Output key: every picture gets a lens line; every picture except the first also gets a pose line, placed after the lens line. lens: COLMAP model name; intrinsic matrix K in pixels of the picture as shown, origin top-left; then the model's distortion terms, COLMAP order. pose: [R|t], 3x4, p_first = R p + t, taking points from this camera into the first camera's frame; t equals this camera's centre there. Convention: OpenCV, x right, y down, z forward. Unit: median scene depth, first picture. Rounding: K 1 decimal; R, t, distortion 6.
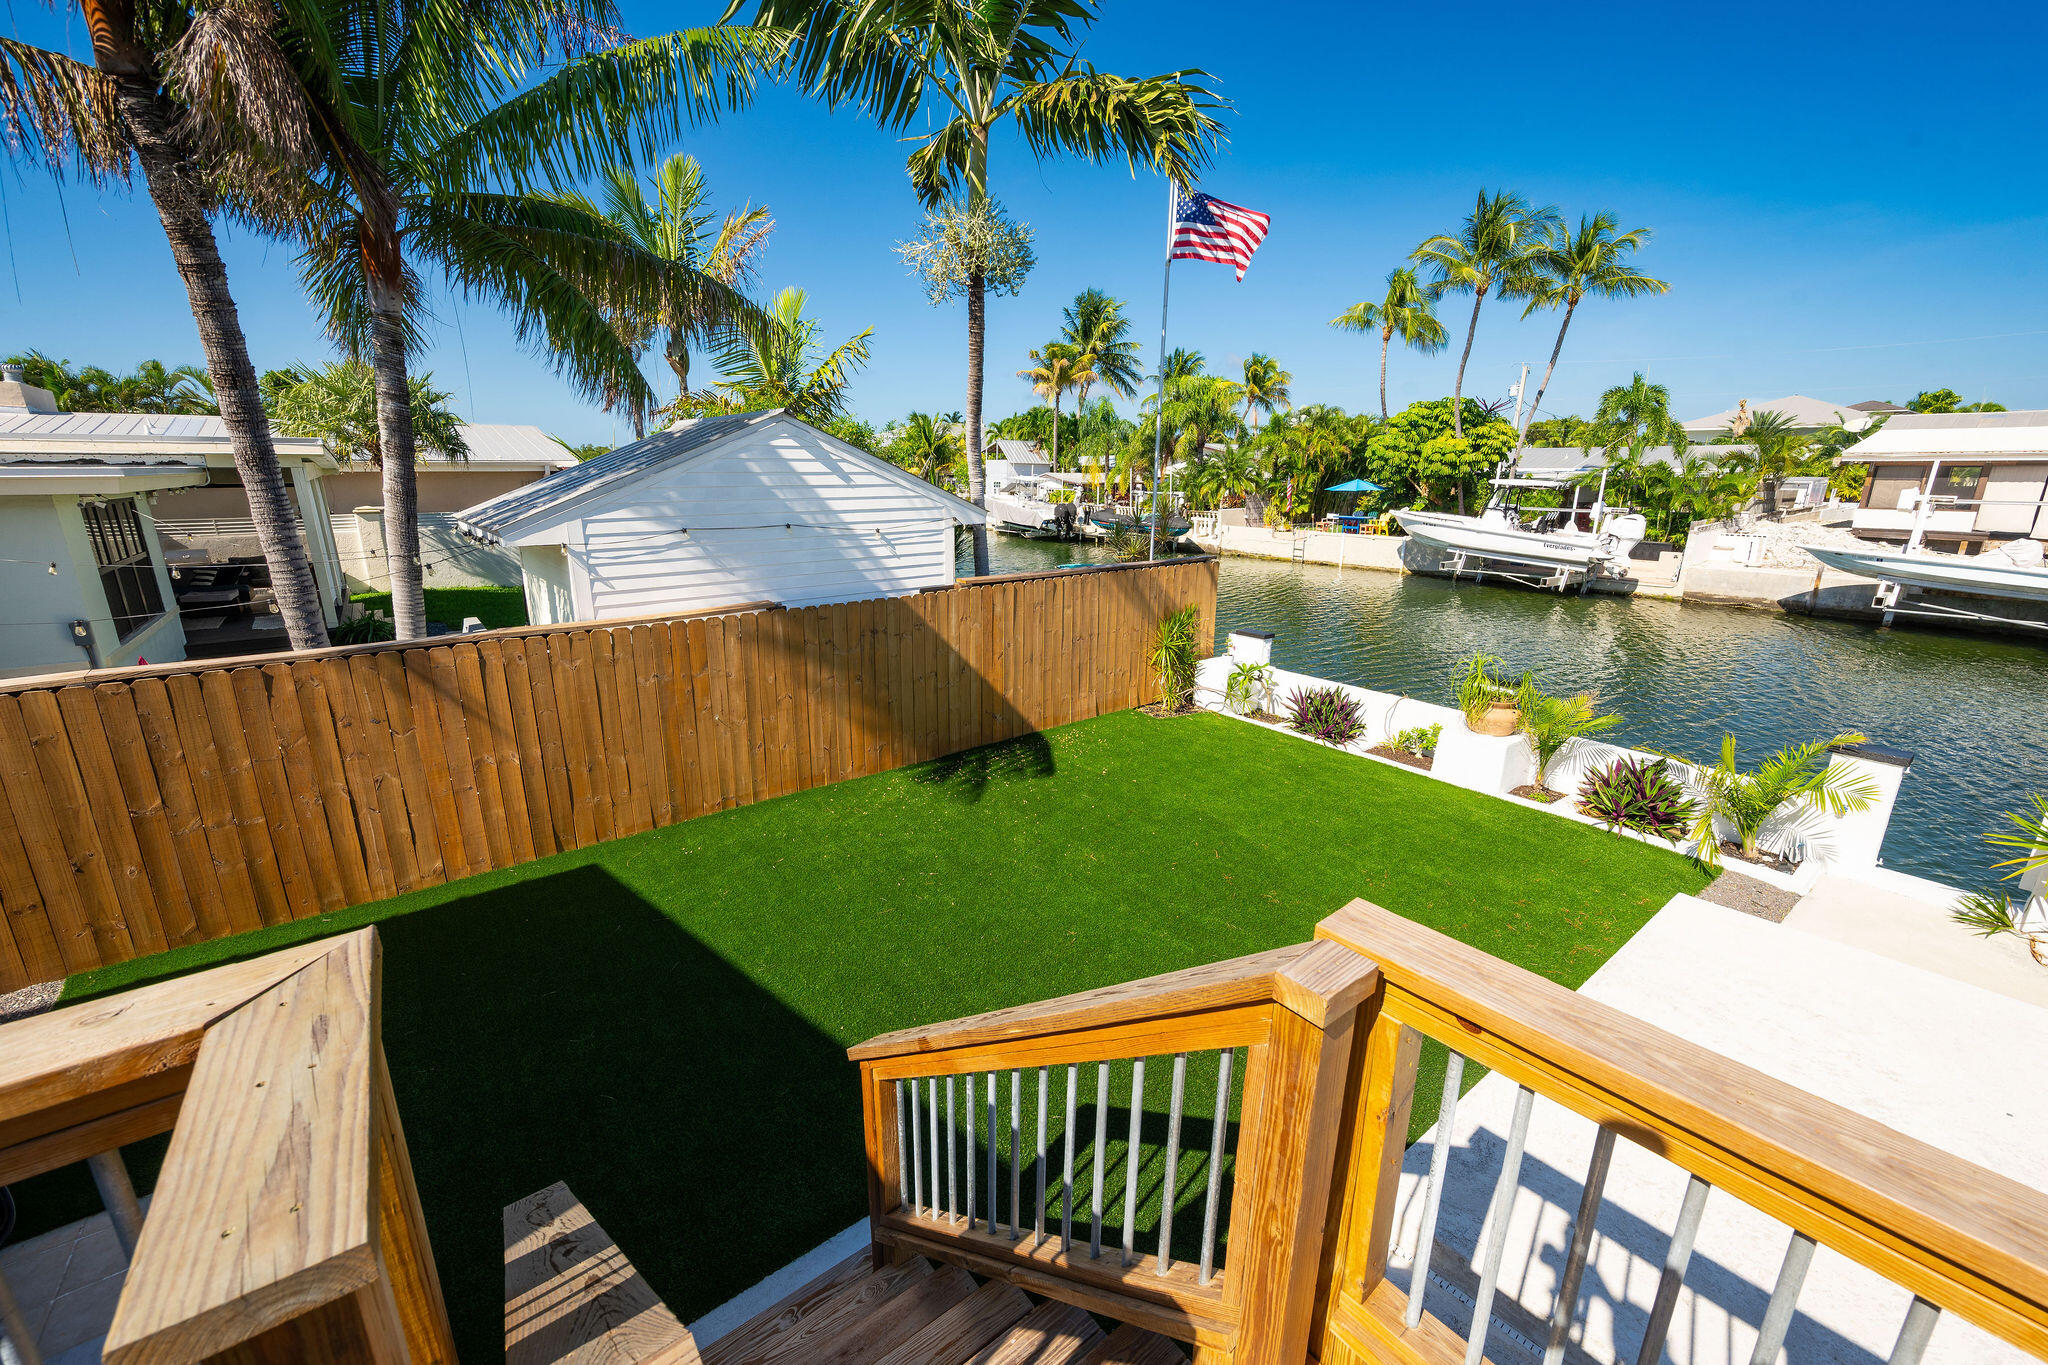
lens RADIAL K [[798.7, 0, 1023.3], [0, 798.7, 694.1], [0, 0, 1]] dist [-0.002815, 0.000429]
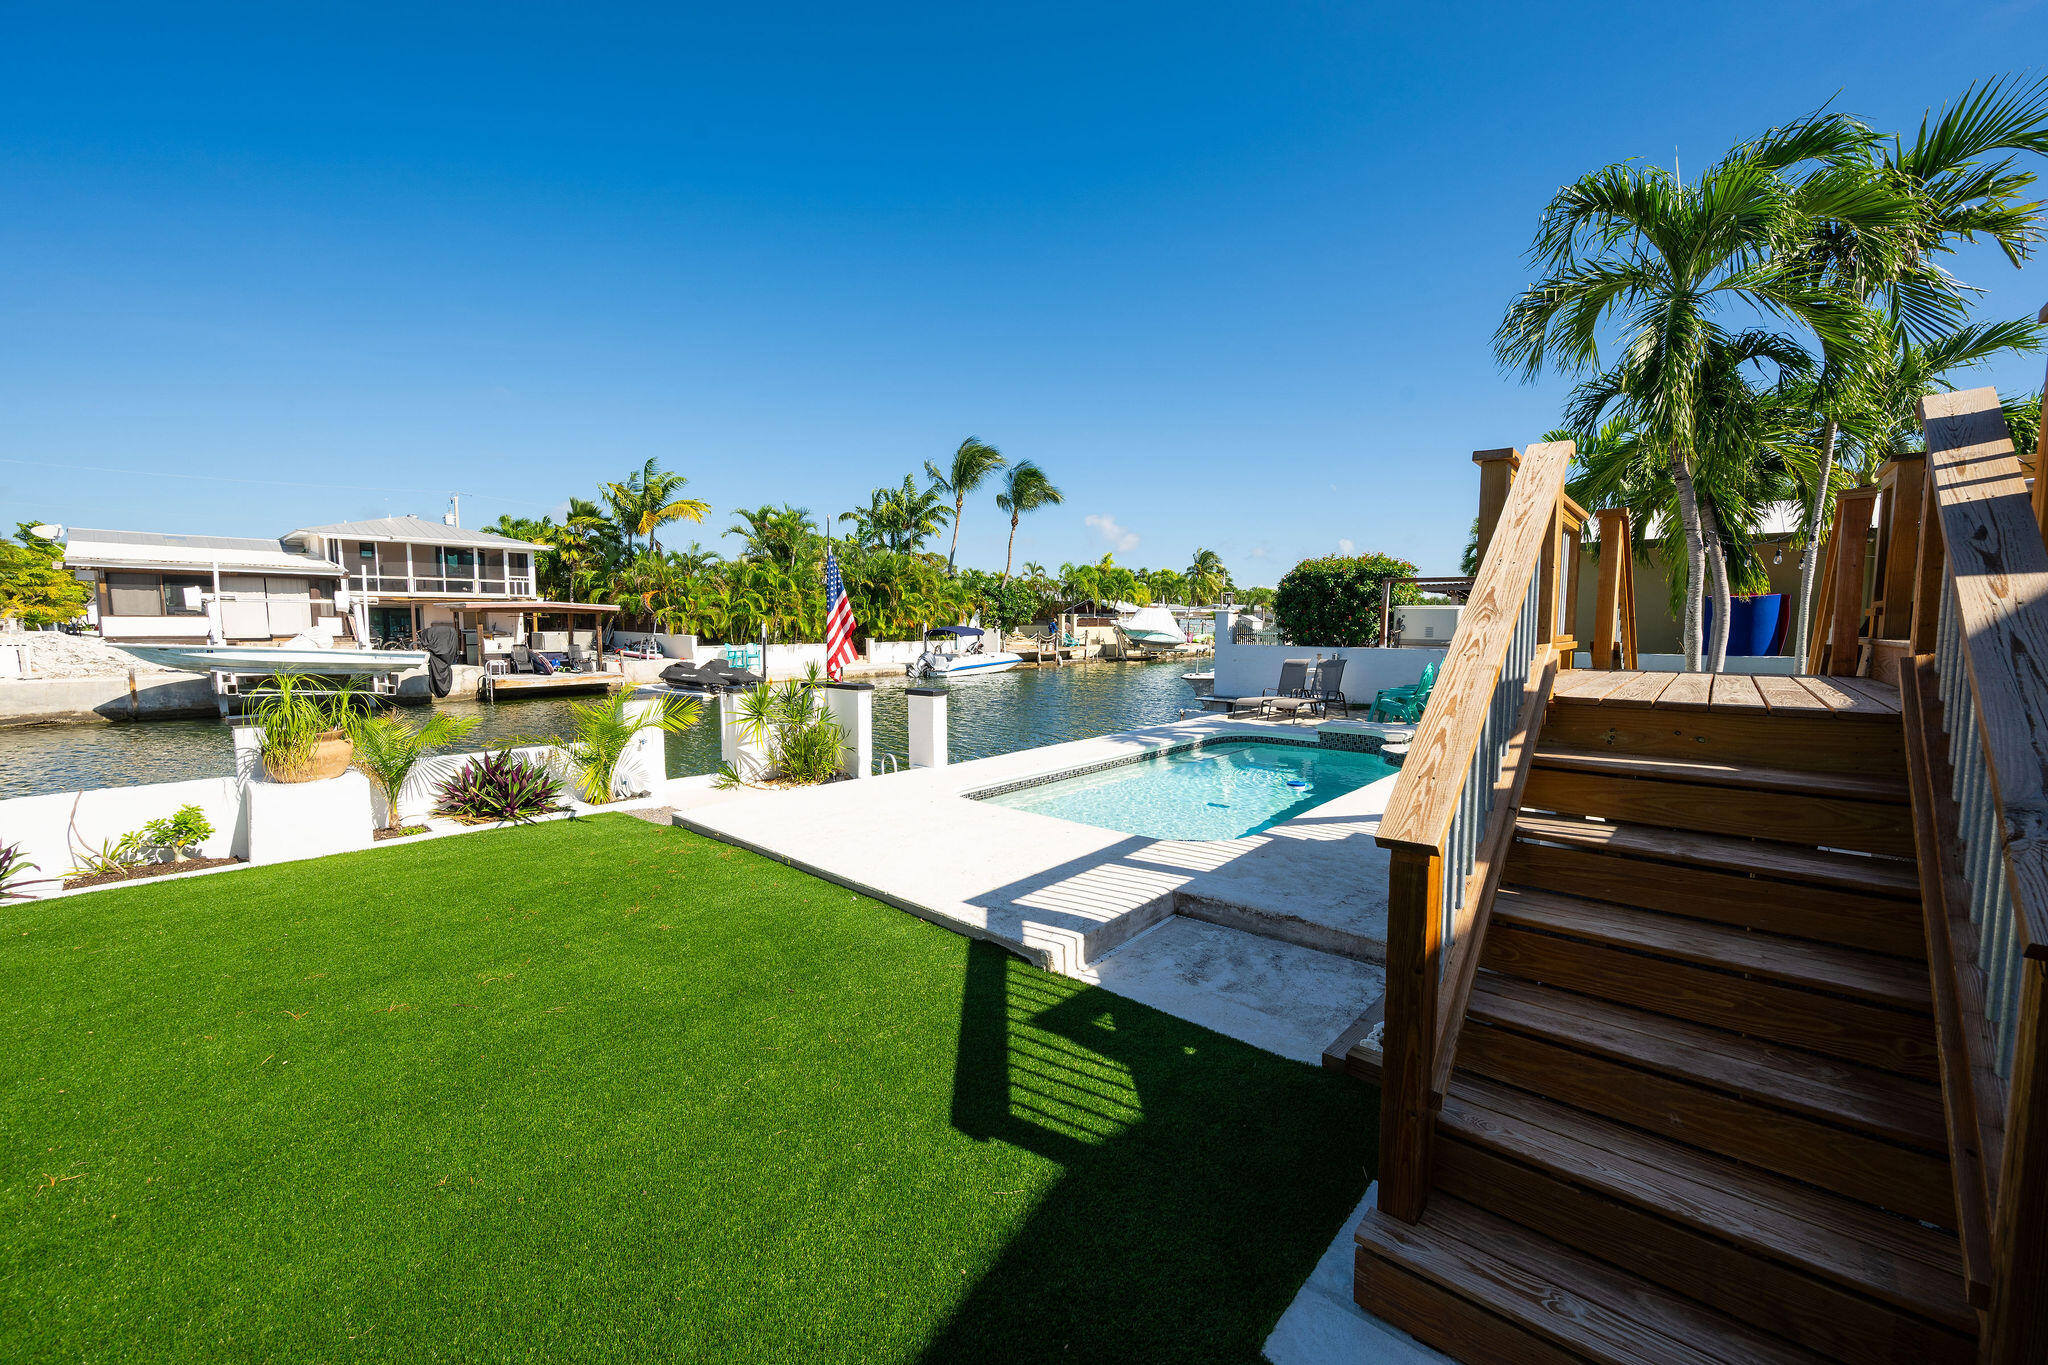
lens RADIAL K [[798.7, 0, 1027.0], [0, 798.7, 685.9], [0, 0, 1]] dist [-0.002815, 0.000429]
pose [[-0.185488, -0.077765, 0.979565, -0.070538], [0.264569, 0.956100, 0.126000, 0.013154], [-0.946360, 0.282533, -0.156771, 0.127448]]
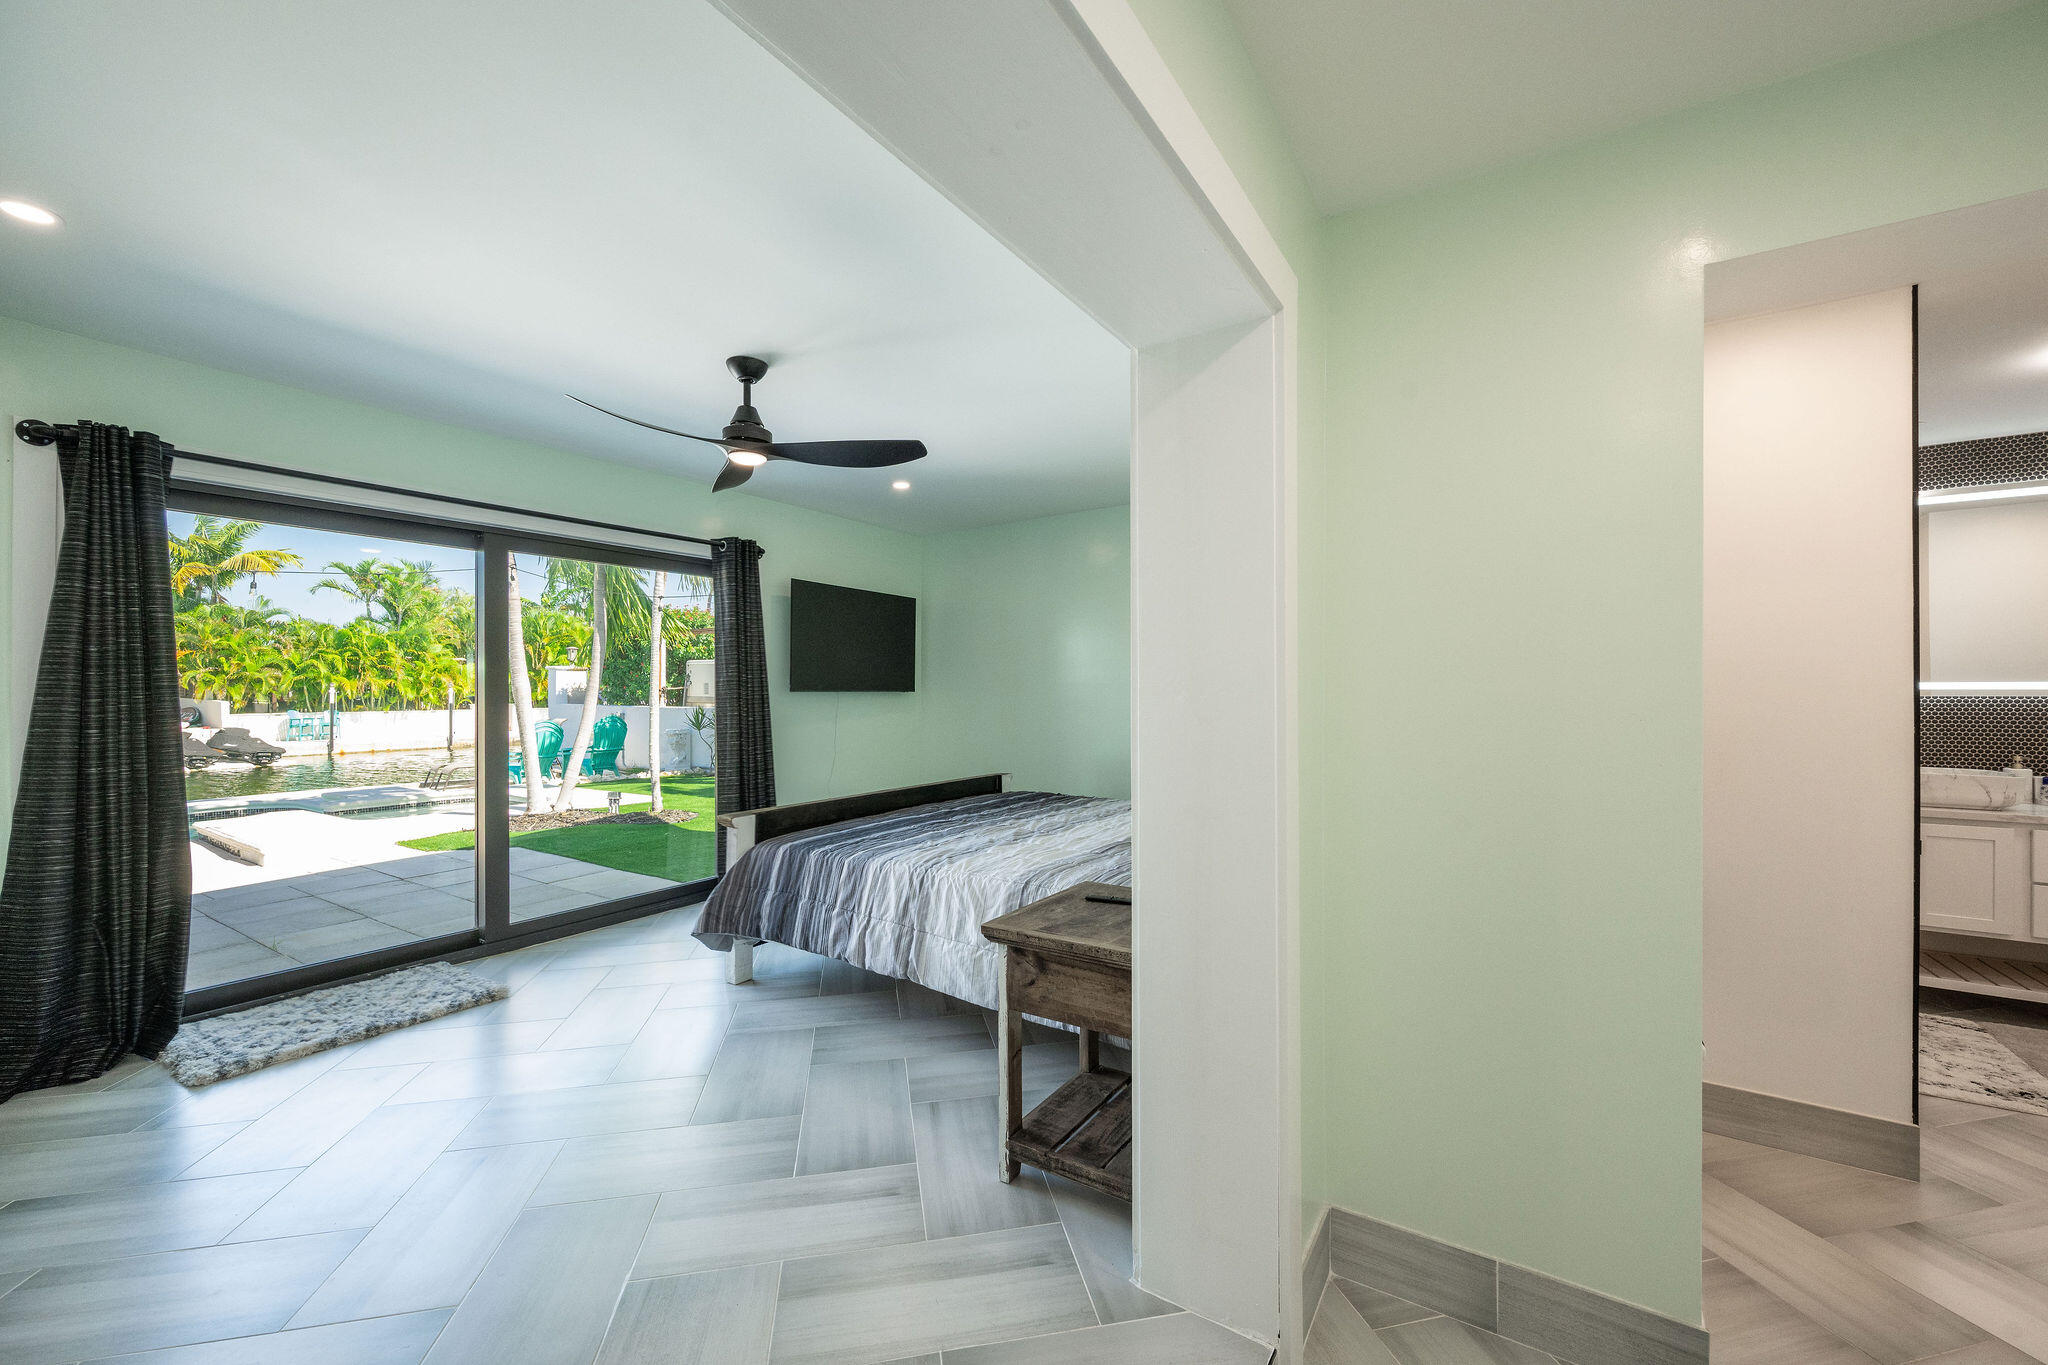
lens RADIAL K [[798.7, 0, 1022.8], [0, 798.7, 689.4], [0, 0, 1]] dist [-0.002815, 0.000429]
pose [[-0.316289, 0.001132, 0.948662, -0.118480], [0.258102, 0.962380, 0.084904, 0.115033], [-0.912877, 0.271706, -0.304682, -0.213869]]
